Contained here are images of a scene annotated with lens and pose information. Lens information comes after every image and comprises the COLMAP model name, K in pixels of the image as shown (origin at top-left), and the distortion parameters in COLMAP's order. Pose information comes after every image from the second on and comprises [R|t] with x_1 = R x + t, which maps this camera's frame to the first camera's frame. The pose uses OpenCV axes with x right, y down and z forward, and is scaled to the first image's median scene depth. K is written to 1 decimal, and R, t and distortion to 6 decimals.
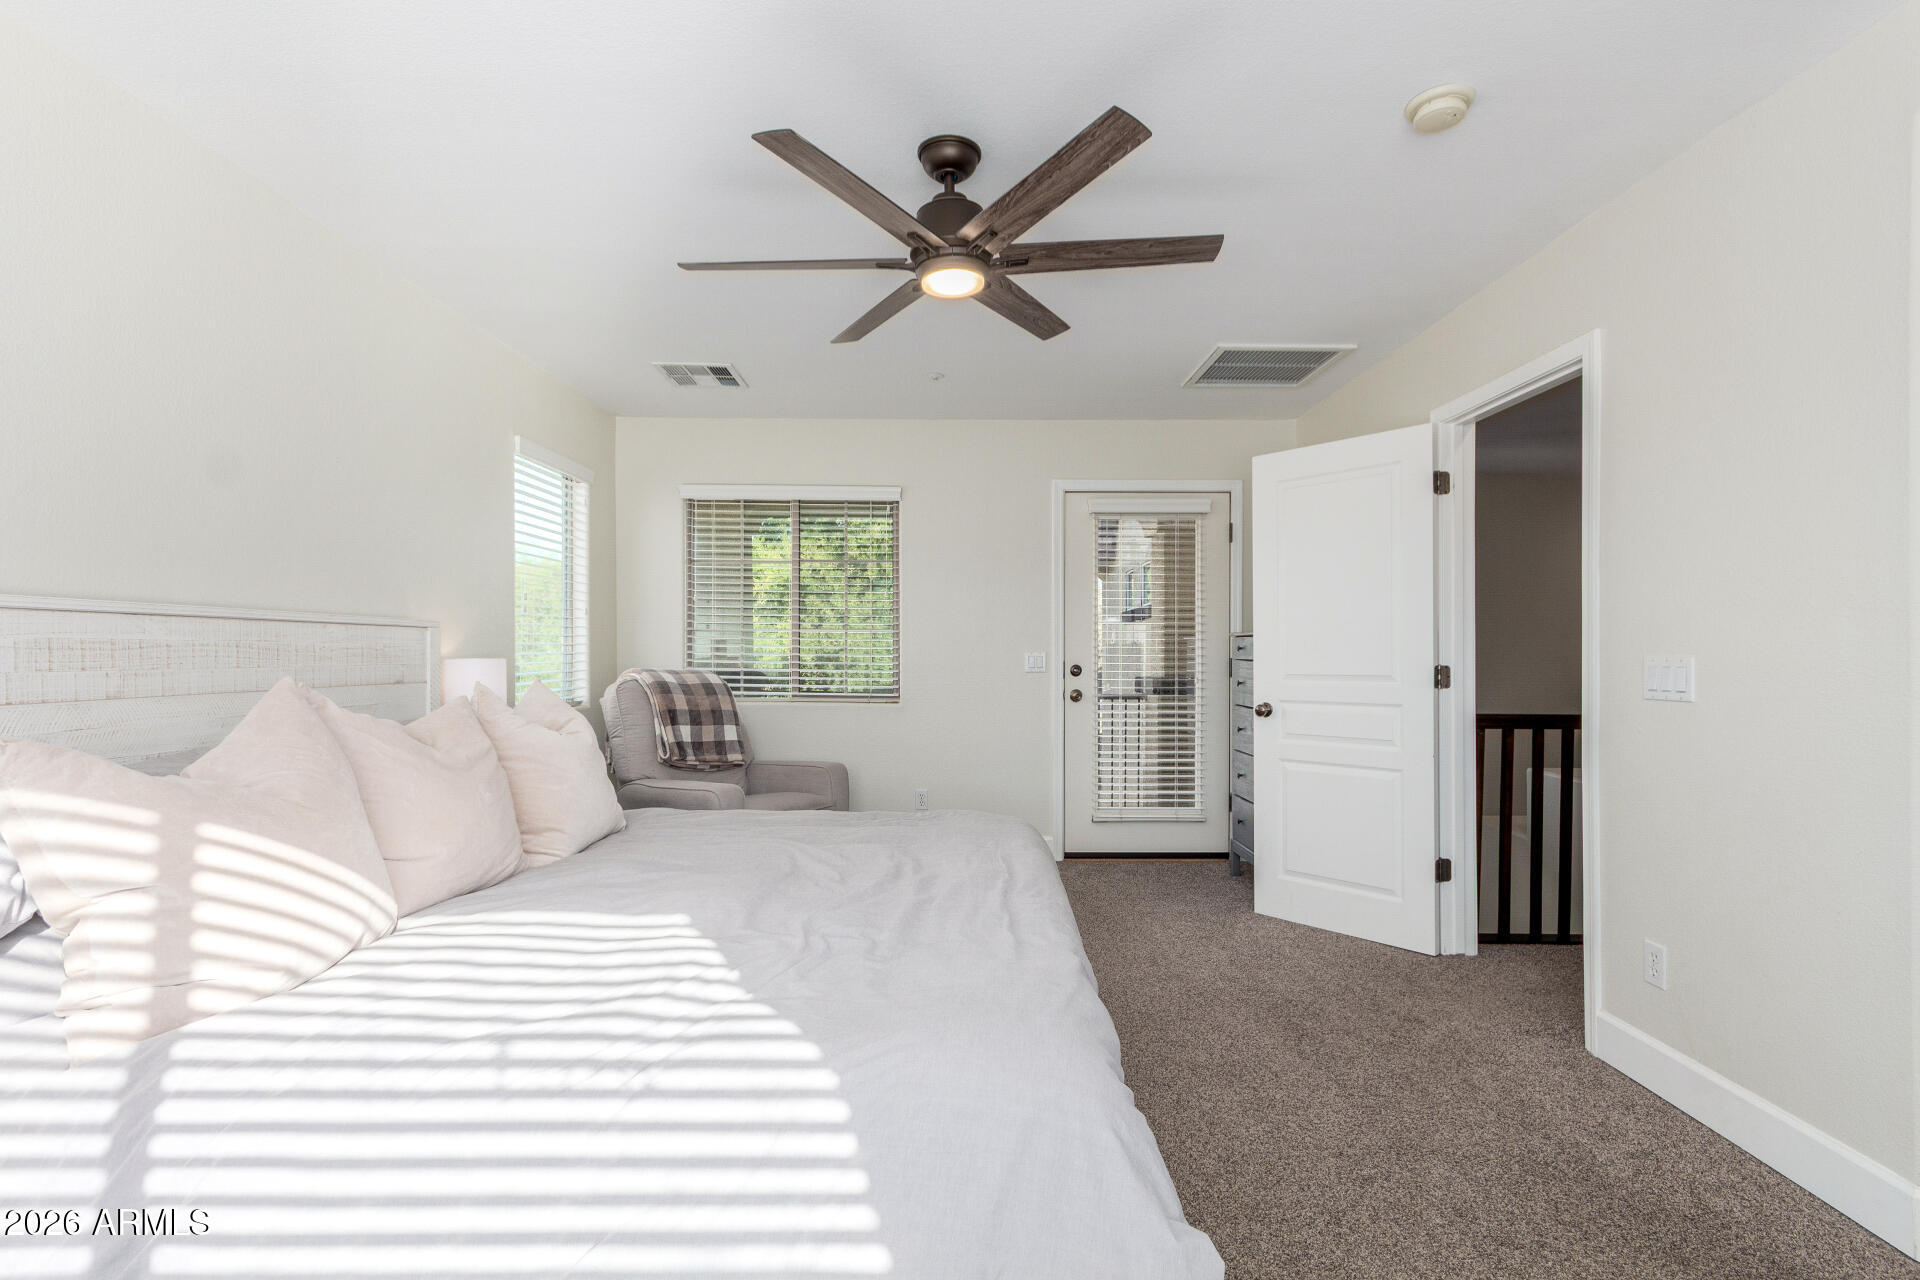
lens RADIAL K [[895.3, 0, 957.8], [0, 895.3, 652.1], [0, 0, 1]] dist [0.004703, 0.004200]
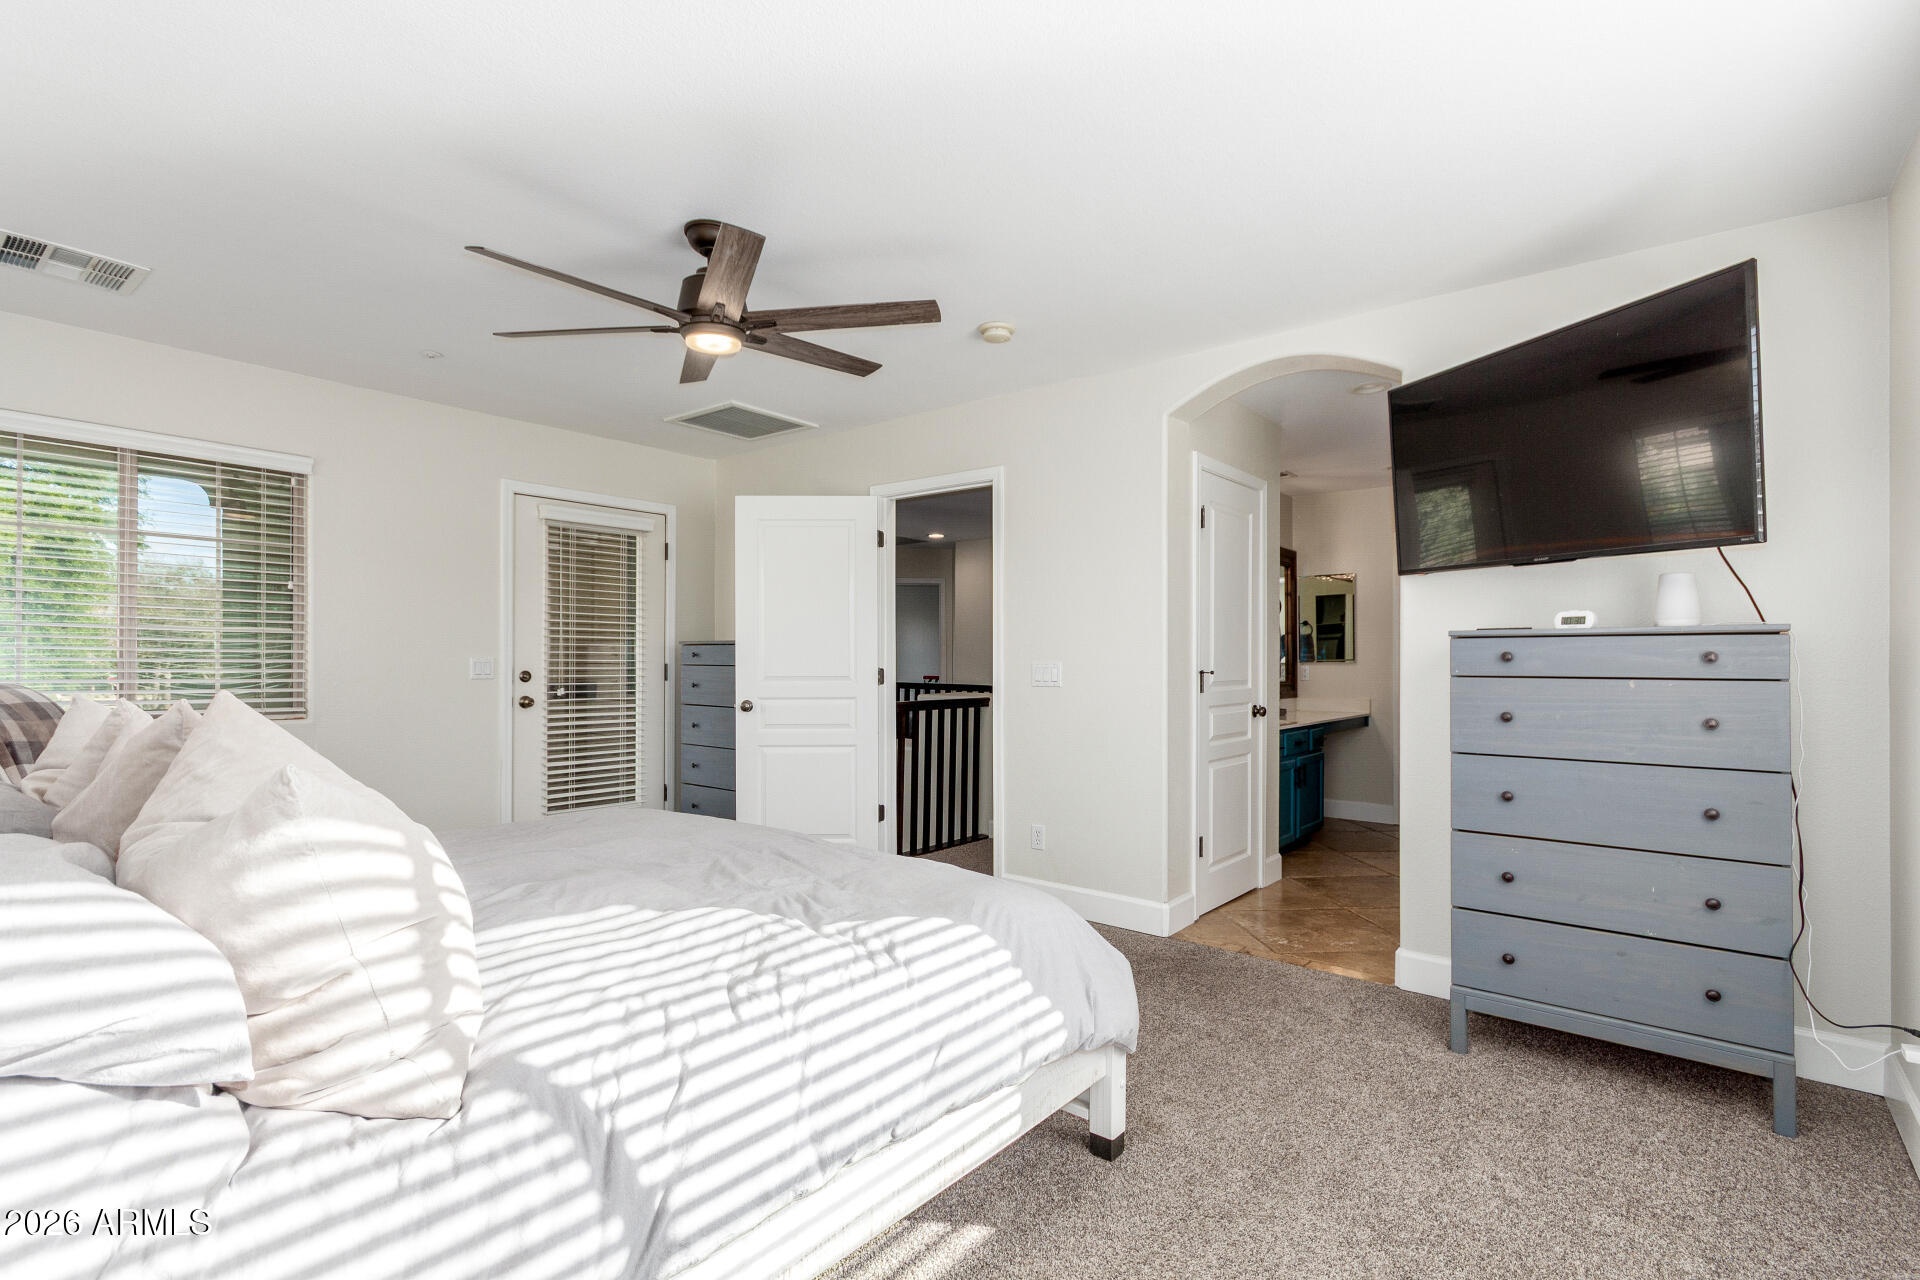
lens RADIAL K [[895.3, 0, 969.5], [0, 895.3, 644.6], [0, 0, 1]] dist [0.004703, 0.004200]
pose [[0.629022, 0.014852, 0.777246, -0.425002], [-0.003723, 0.999864, -0.016093, -0.000159], [-0.777379, 0.007230, 0.628991, 0.002414]]
